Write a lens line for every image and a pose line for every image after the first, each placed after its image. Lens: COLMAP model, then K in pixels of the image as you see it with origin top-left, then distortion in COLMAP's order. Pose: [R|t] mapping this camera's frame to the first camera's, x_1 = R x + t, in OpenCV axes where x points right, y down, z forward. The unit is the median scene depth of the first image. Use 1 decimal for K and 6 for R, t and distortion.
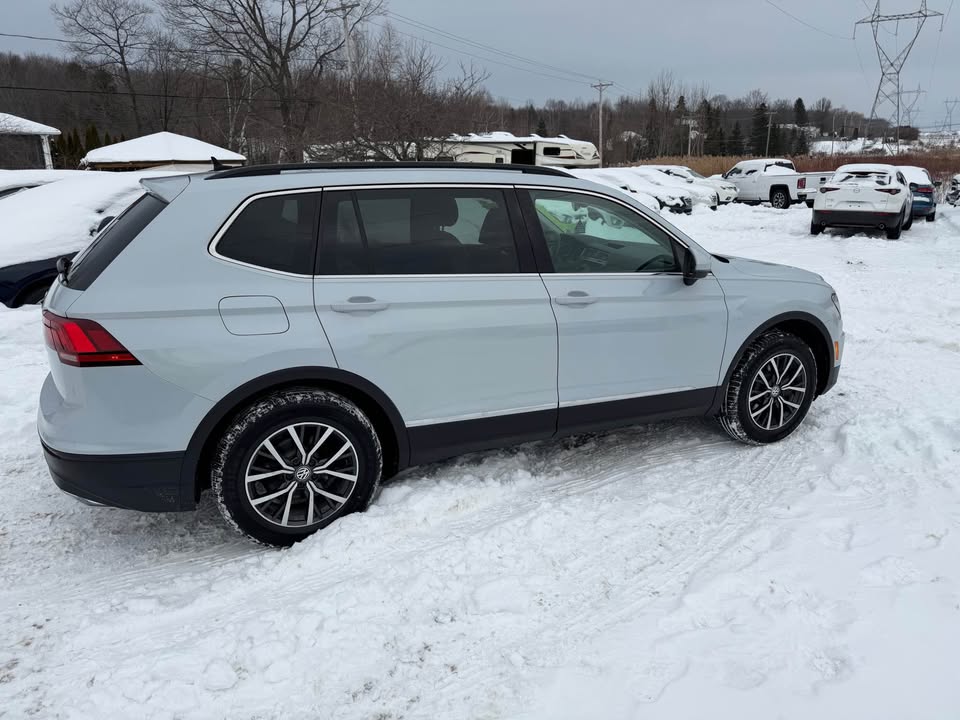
lens RADIAL K [[685.1, 0, 488.3], [0, 685.1, 357.7], [0, 0, 1]] dist [0.030976, -0.034725]
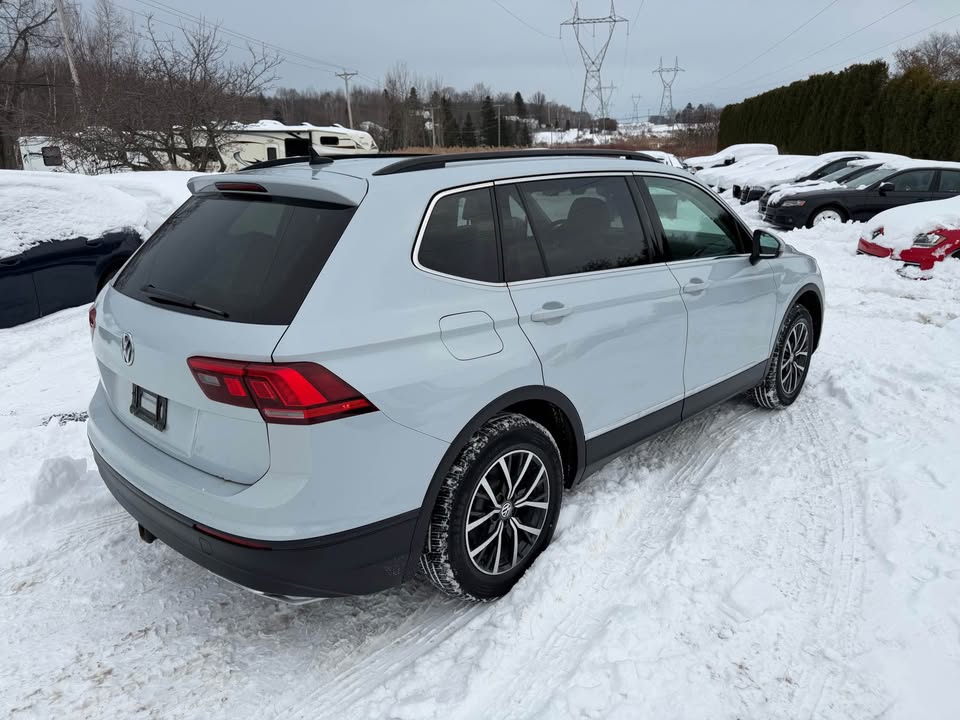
lens RADIAL K [[685.1, 0, 487.5], [0, 685.1, 353.8], [0, 0, 1]] dist [0.030976, -0.034725]
pose [[0.934069, -0.110746, 0.339485, -0.481057], [0.108092, 0.993780, 0.026781, -0.046296], [-0.340340, 0.011680, 0.940230, 0.160592]]
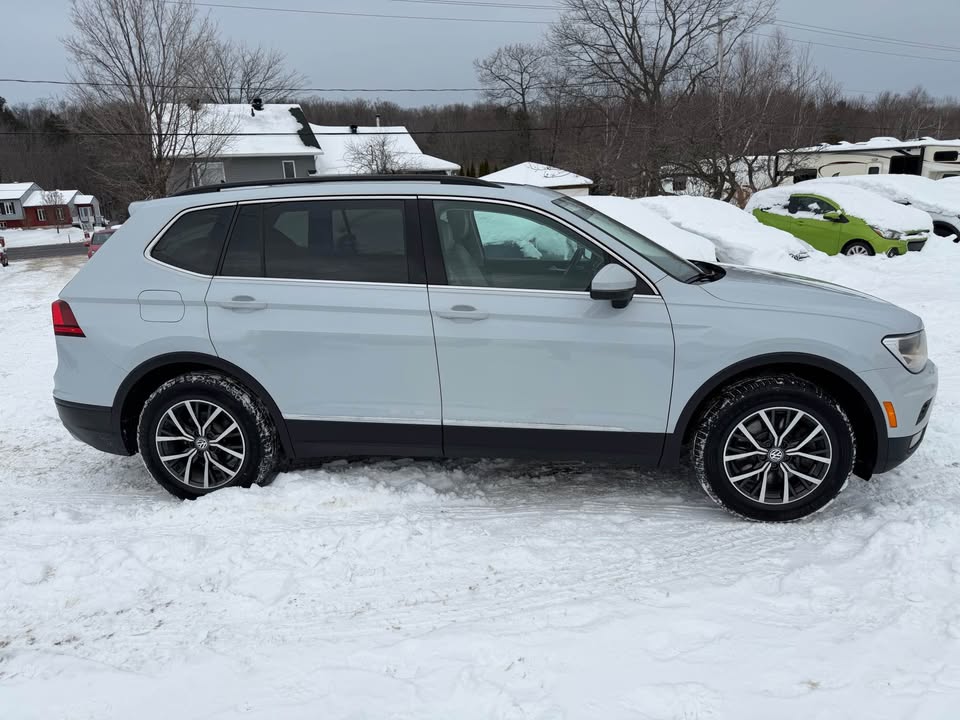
lens RADIAL K [[685.1, 0, 476.1], [0, 685.1, 365.3], [0, 0, 1]] dist [0.030976, -0.034725]
pose [[0.843182, 0.100753, -0.528103, 0.629578], [-0.110914, 0.993751, 0.012502, -0.027199], [0.526062, 0.048033, 0.849089, 0.200513]]
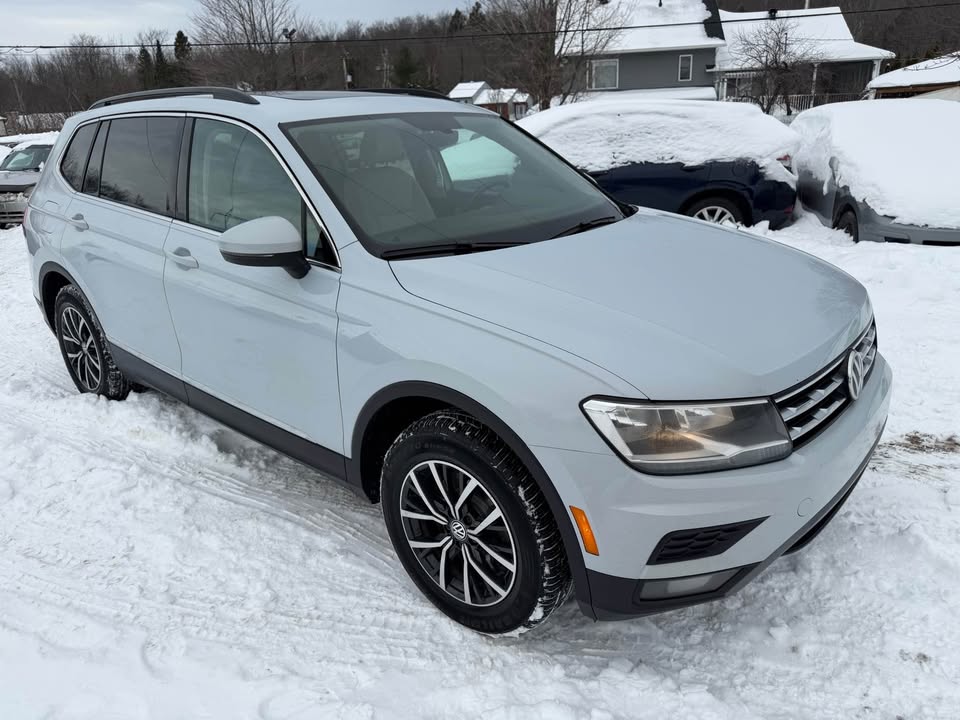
lens RADIAL K [[685.1, 0, 479.2], [0, 685.1, 361.0], [0, 0, 1]] dist [0.030976, -0.034725]
pose [[0.403990, 0.303823, -0.862835, 0.973573], [-0.214882, 0.948359, 0.233328, -0.225942], [0.889167, 0.091145, 0.448413, 0.922179]]
